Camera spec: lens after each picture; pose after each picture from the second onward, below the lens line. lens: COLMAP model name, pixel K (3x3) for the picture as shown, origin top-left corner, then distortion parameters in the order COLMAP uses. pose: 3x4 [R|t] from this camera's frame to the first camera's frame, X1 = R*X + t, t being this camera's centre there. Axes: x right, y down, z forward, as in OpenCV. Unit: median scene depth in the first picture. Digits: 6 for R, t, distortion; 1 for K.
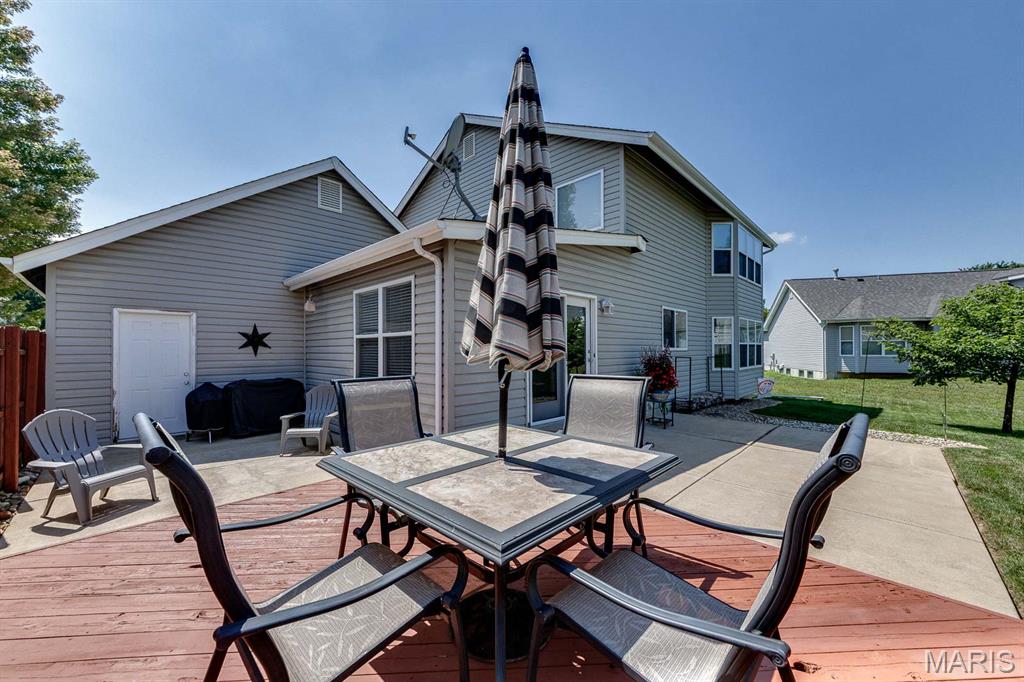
lens RADIAL K [[386.2, 0, 512.0], [0, 386.2, 341.0], [0, 0, 1]] dist [-0.001089, -0.000154]
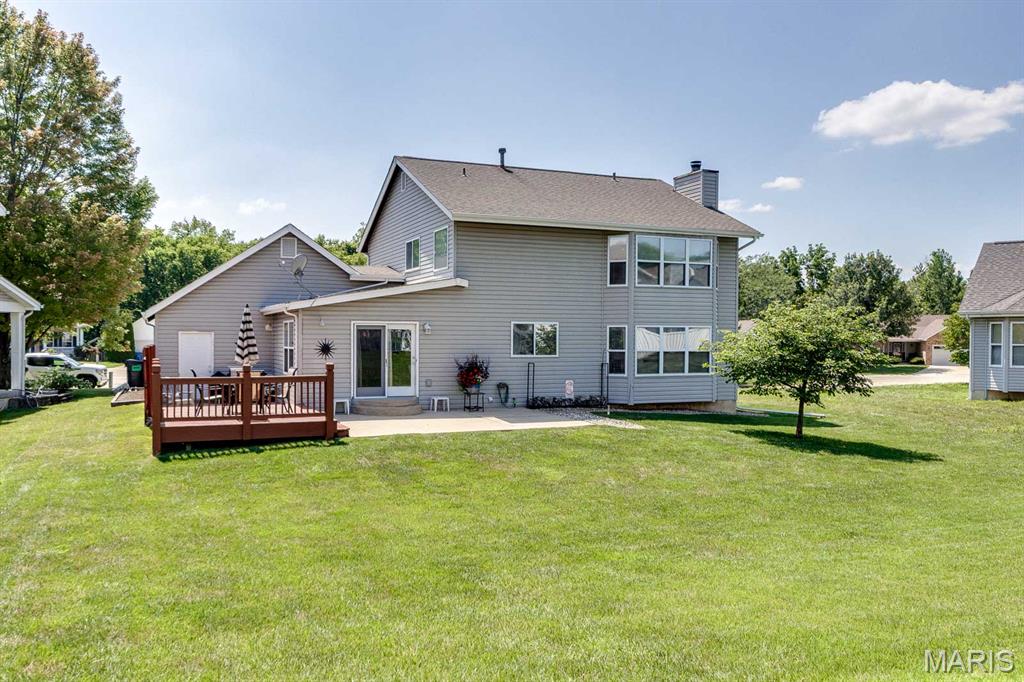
lens RADIAL K [[848.4, 0, 512.0], [0, 848.4, 341.0], [0, 0, 1]] dist [0.040042, 0.000414]
pose [[0.917310, 0.009033, -0.398070, 1.325107], [0.001044, 0.999685, 0.025089, -0.086480], [0.398171, -0.023430, 0.917012, -1.358977]]
